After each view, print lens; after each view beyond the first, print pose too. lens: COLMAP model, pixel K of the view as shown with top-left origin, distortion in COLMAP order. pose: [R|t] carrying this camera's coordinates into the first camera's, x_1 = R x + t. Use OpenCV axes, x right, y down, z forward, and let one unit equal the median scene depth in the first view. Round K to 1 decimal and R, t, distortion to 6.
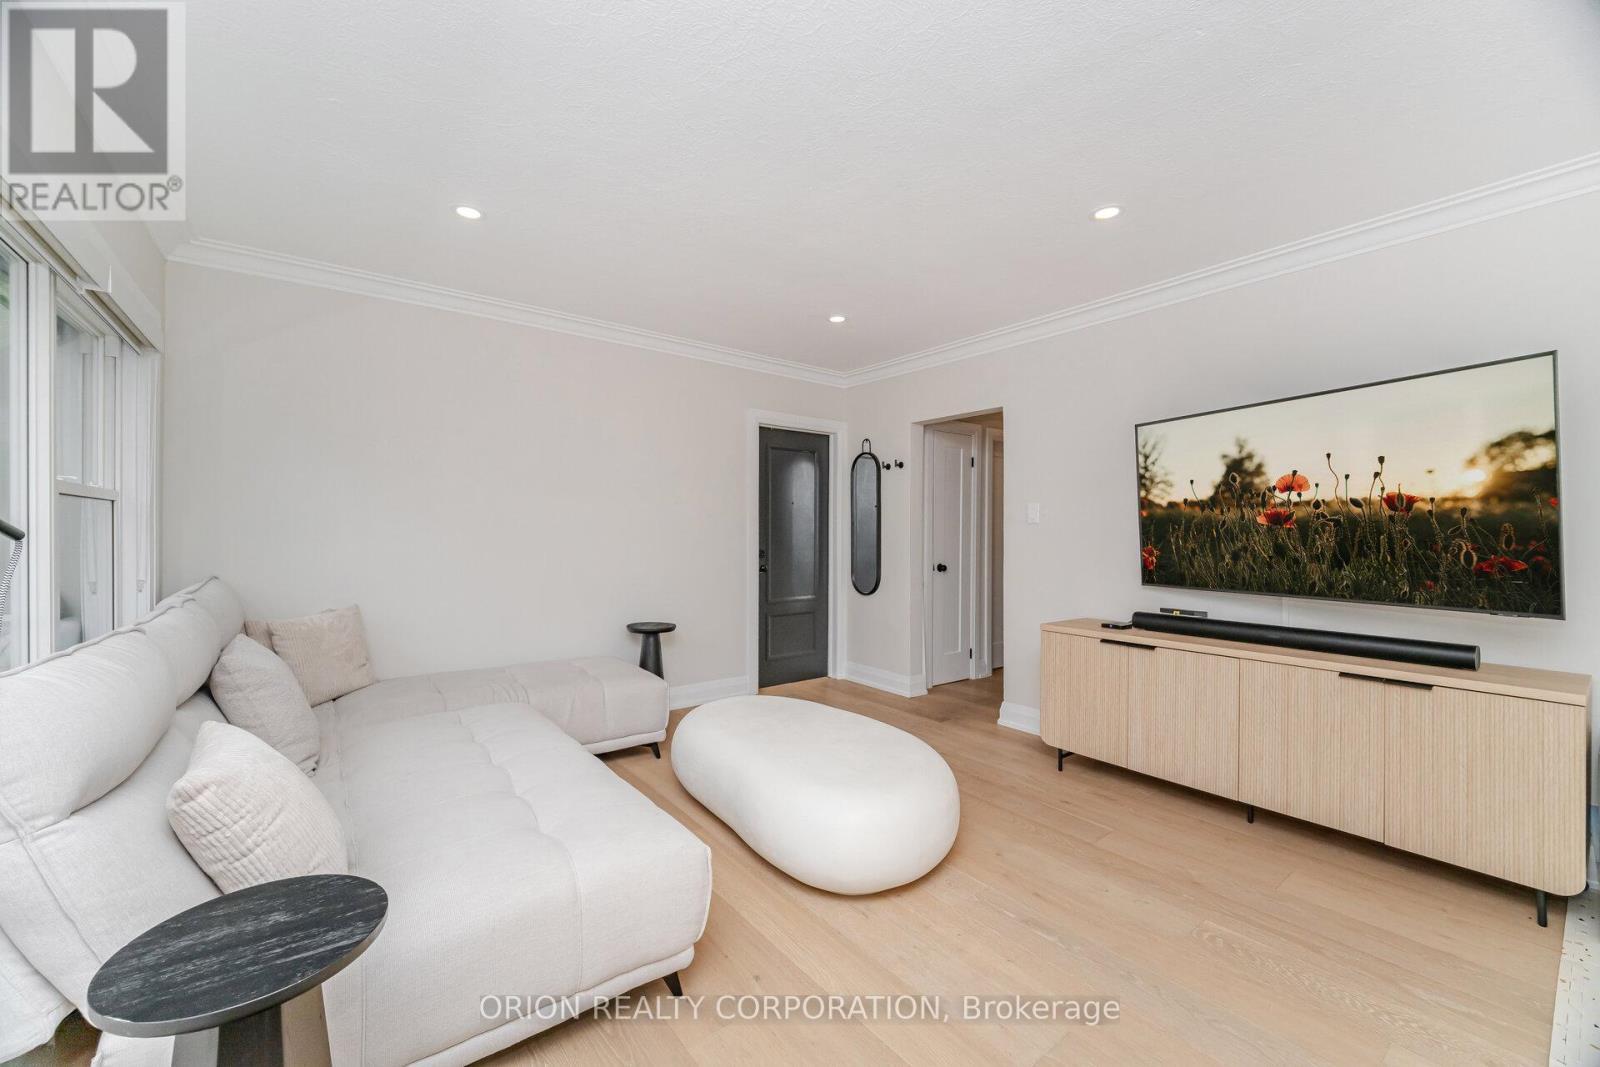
lens RADIAL K [[639.0, 0, 802.6], [0, 639.0, 530.5], [0, 0, 1]] dist [-0.007866, 0.000301]
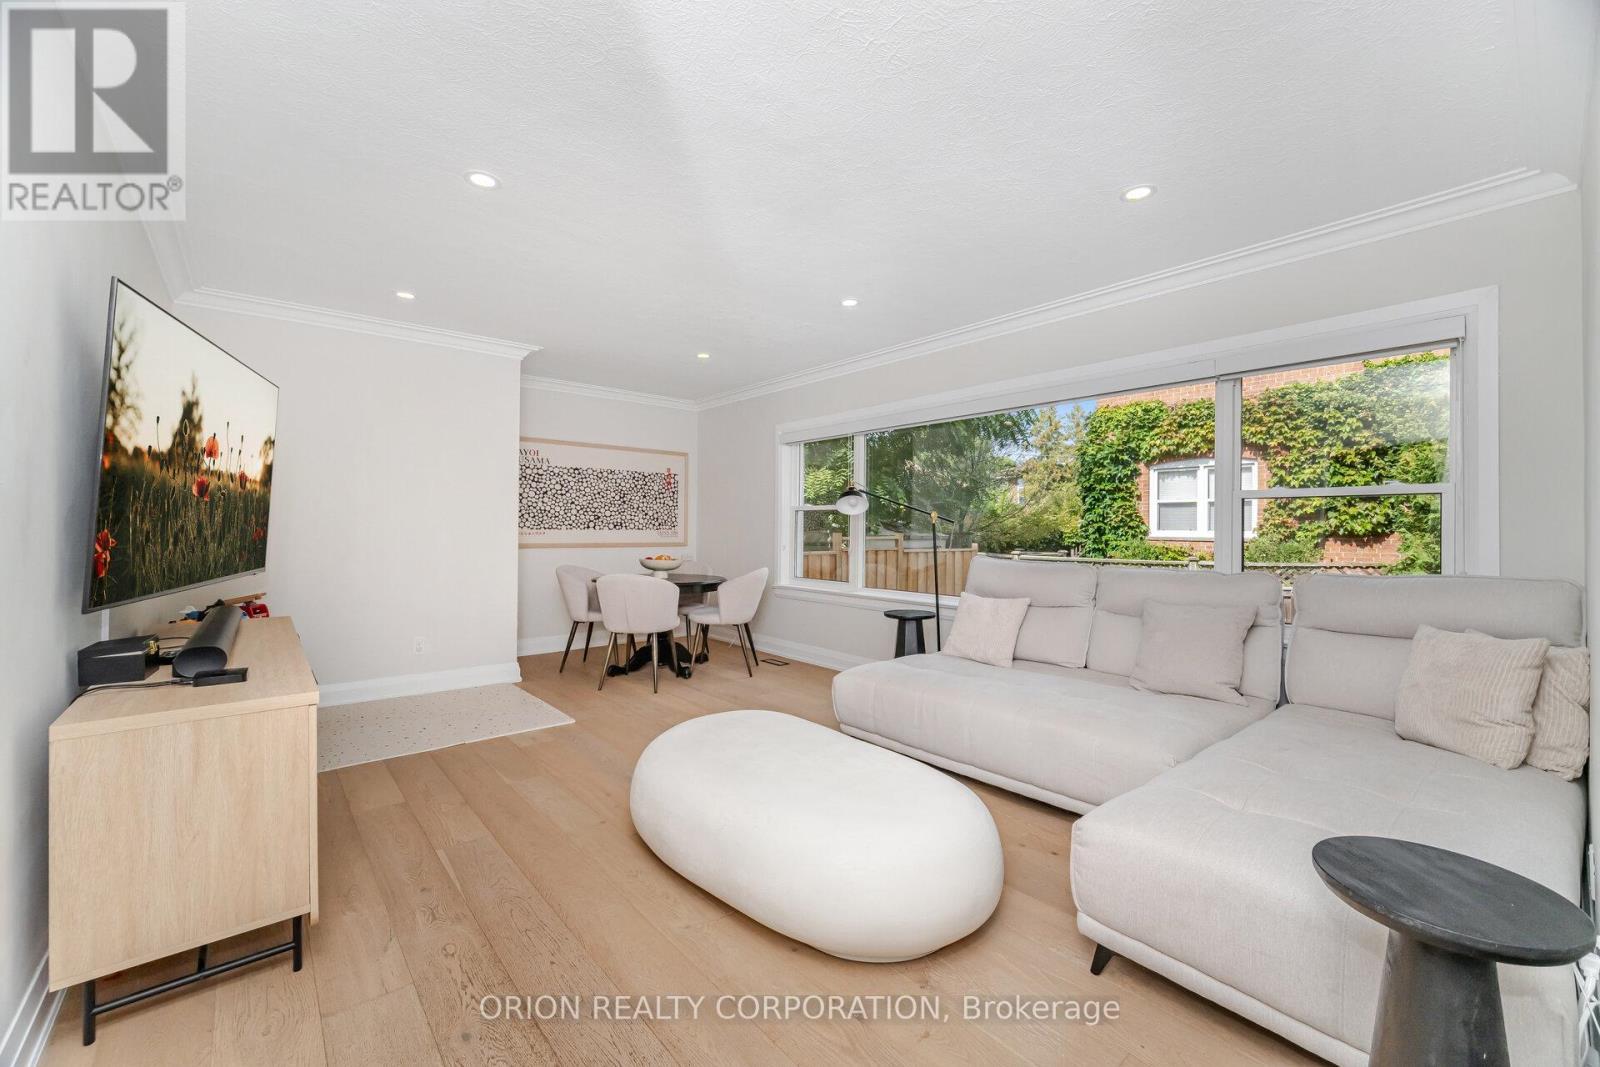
lens RADIAL K [[639.0, 0, 800.1], [0, 639.0, 528.2], [0, 0, 1]] dist [-0.007866, 0.000301]
pose [[-0.996780, -0.007228, -0.079860, 0.055482], [-0.007679, 0.999956, 0.005340, 0.017272], [0.079818, 0.005936, -0.996792, 1.600666]]
